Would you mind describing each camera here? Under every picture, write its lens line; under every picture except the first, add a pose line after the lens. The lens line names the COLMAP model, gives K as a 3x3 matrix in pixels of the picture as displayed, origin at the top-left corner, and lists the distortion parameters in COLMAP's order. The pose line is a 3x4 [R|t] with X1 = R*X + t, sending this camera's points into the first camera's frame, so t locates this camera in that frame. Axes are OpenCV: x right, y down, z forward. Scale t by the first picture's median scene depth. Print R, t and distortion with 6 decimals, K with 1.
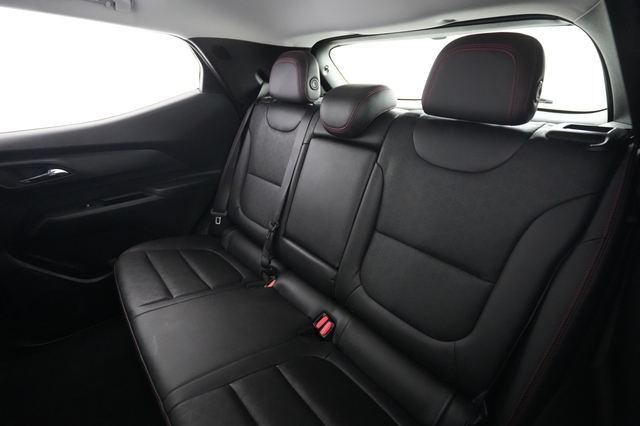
lens RADIAL K [[316.5, 0, 320.0], [0, 316.5, 213.0], [0, 0, 1]] dist [-0.000879, -0.000152]
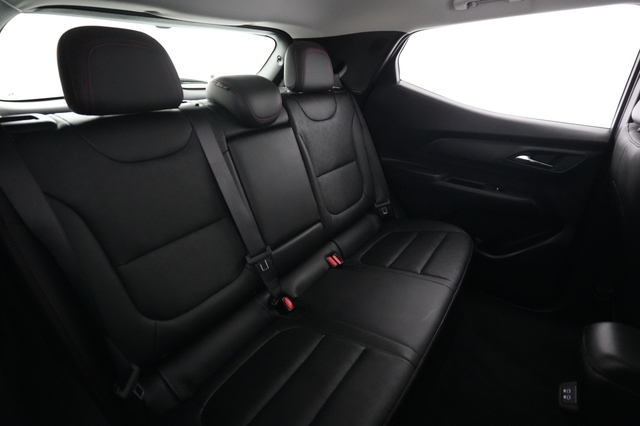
lens RADIAL K [[316.5, 0, 320.0], [0, 316.5, 213.0], [0, 0, 1]] dist [-0.000879, -0.000152]
pose [[-0.248448, -0.418657, 0.873499, -1.025225], [0.384591, 0.785014, 0.485636, -0.455212], [-0.889024, 0.456595, -0.034024, 1.002796]]
